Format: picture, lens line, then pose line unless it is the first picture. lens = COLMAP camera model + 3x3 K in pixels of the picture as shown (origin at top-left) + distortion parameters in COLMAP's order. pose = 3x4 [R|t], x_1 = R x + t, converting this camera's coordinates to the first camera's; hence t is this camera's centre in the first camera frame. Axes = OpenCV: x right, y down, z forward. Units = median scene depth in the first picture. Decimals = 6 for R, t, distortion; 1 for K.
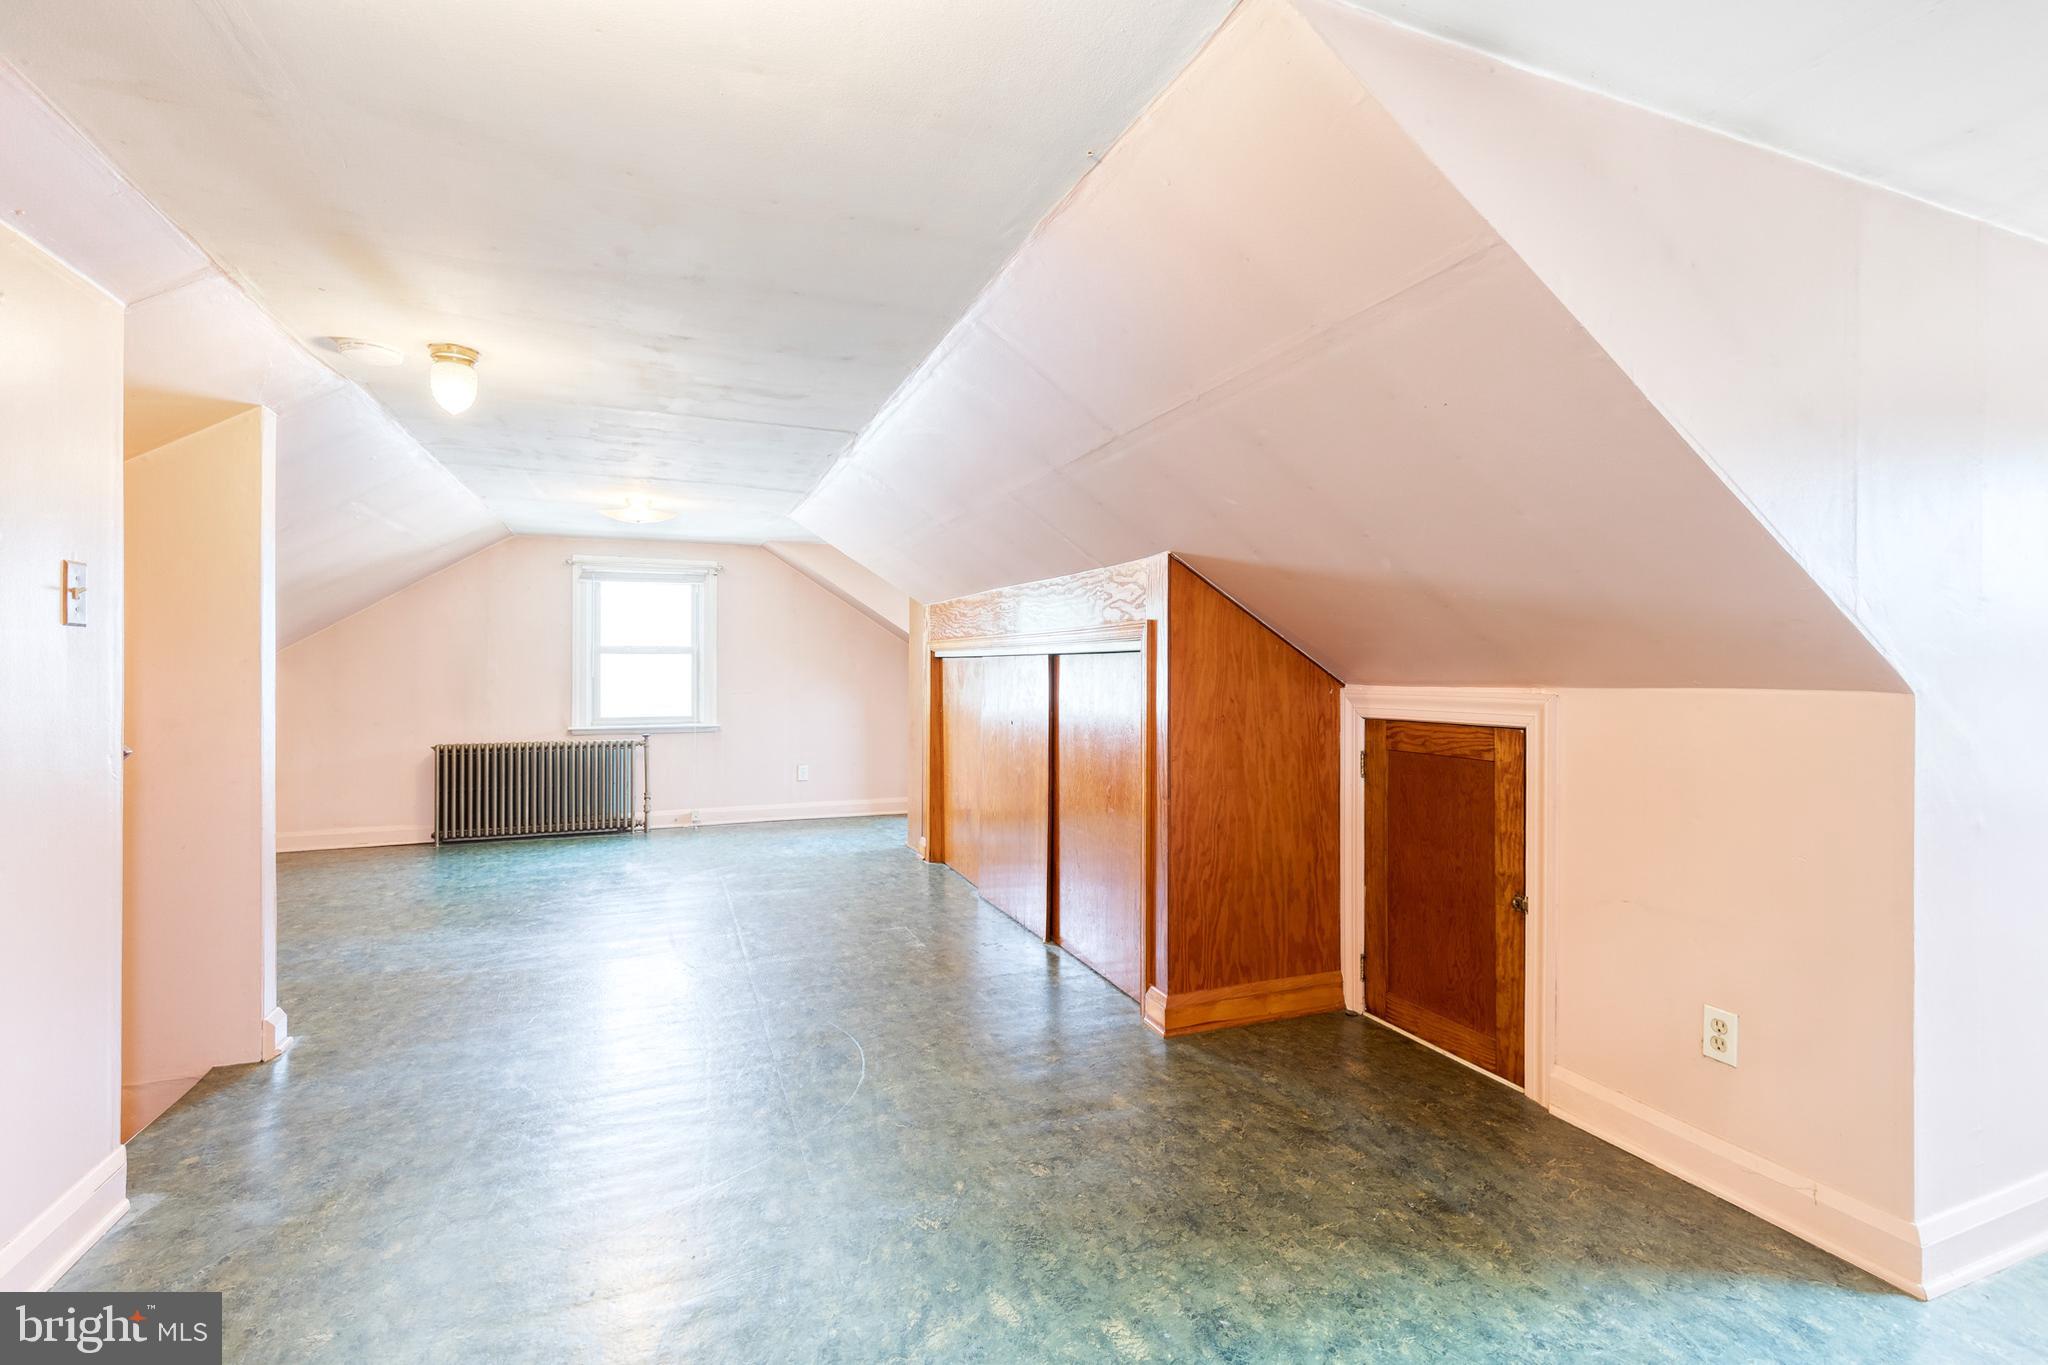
lens RADIAL K [[964.4, 0, 1052.3], [0, 964.4, 668.2], [0, 0, 1]] dist [0.010437, -0.001433]
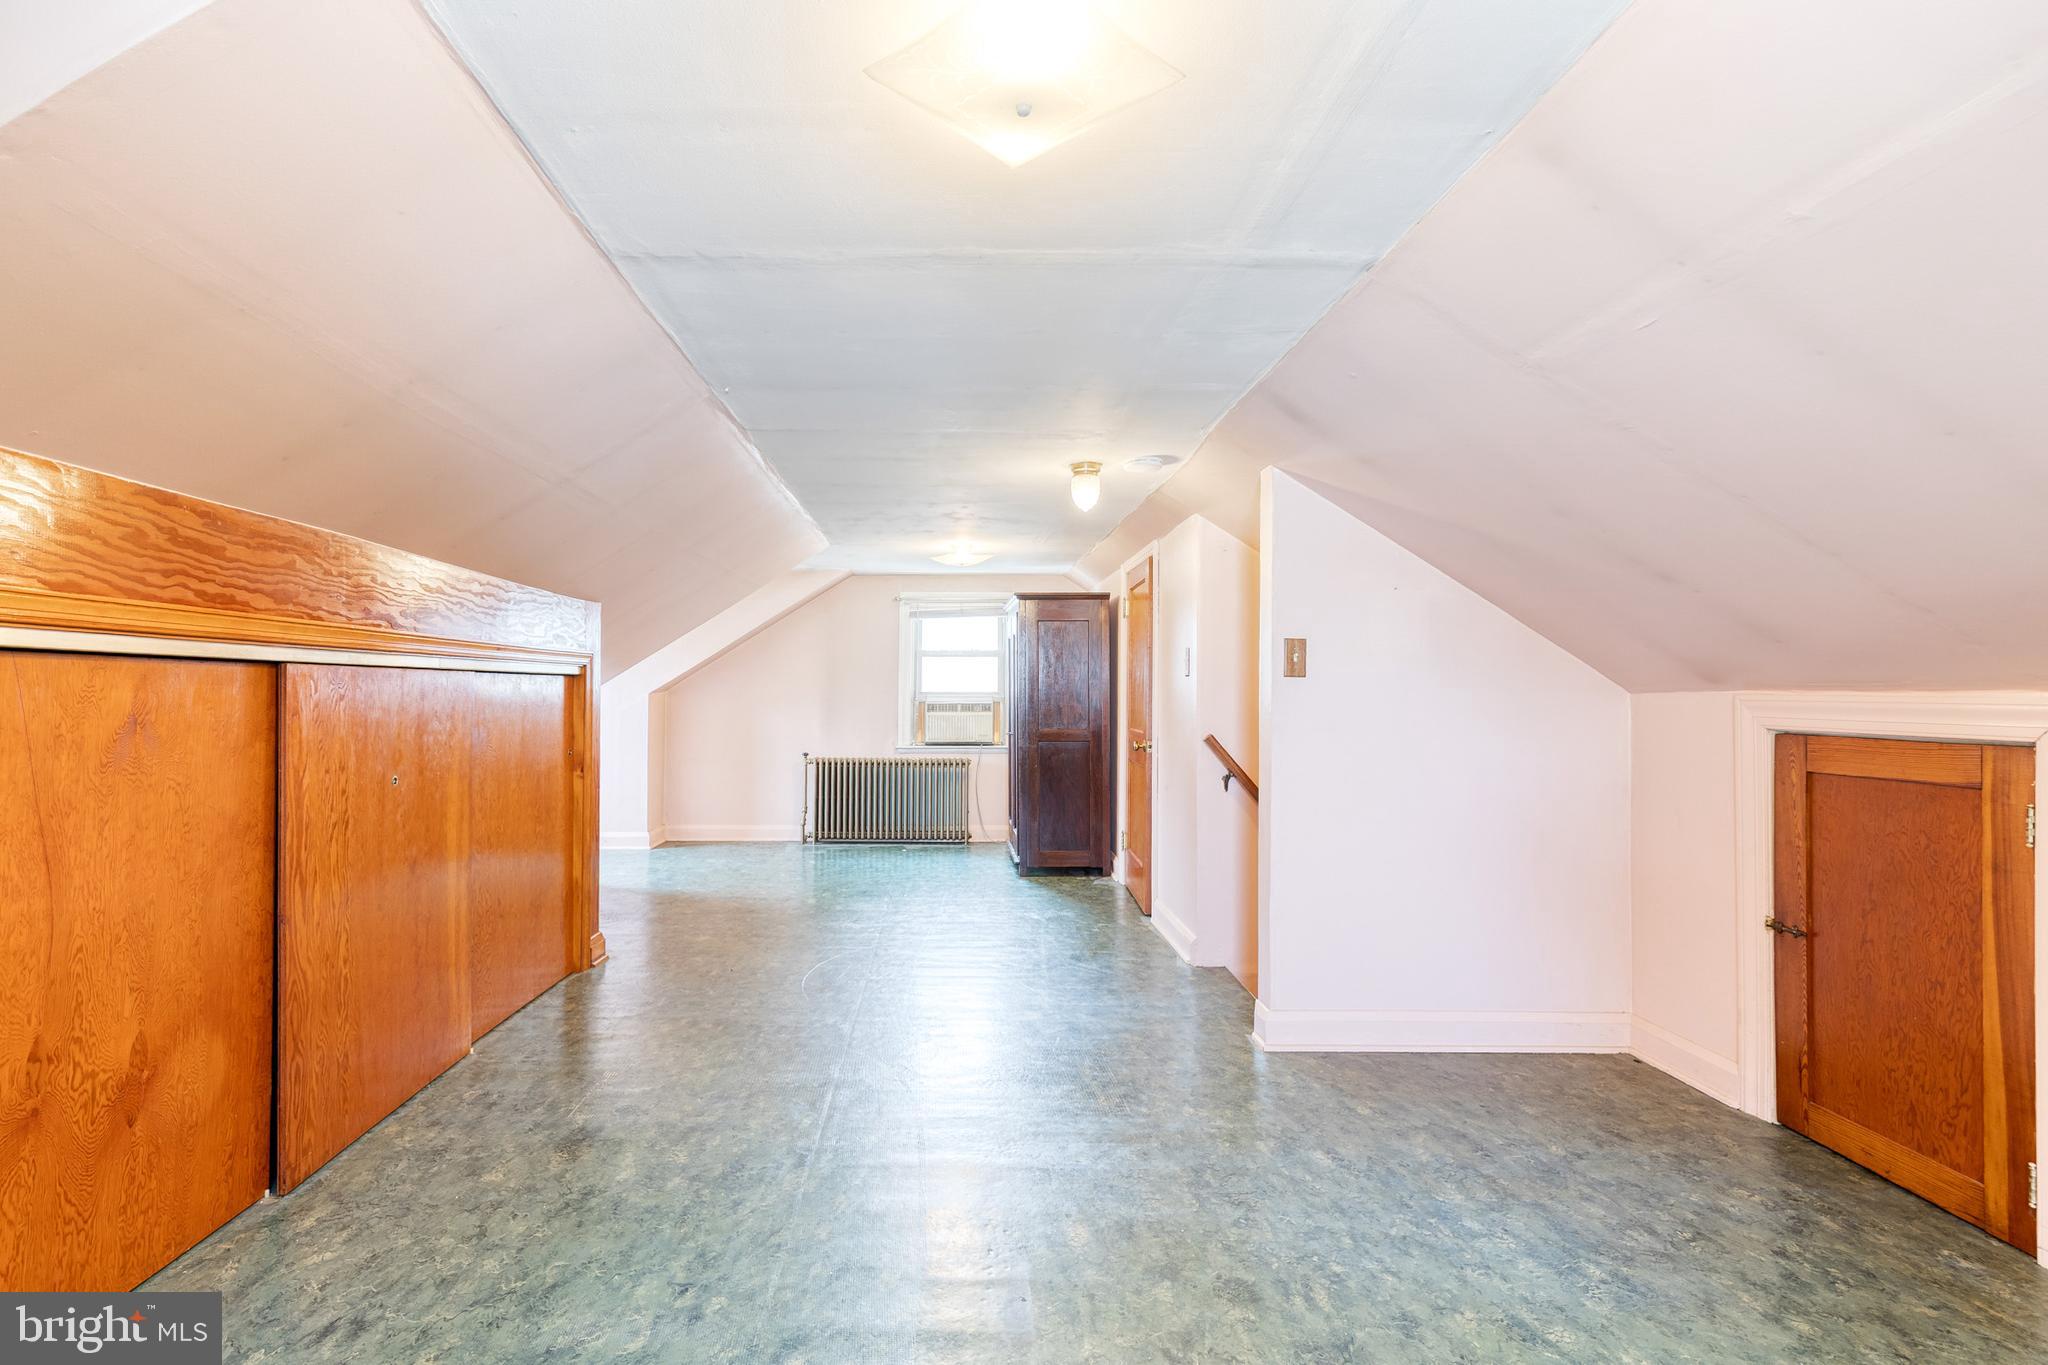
lens RADIAL K [[935.0, 0, 955.2], [0, 935.0, 689.6], [0, 0, 1]] dist [0.011655, -0.001393]
pose [[-0.928349, -0.003105, 0.371696, -0.761990], [-0.006061, 0.999959, -0.006786, 0.001505], [-0.371660, -0.008553, -0.928330, 1.860317]]
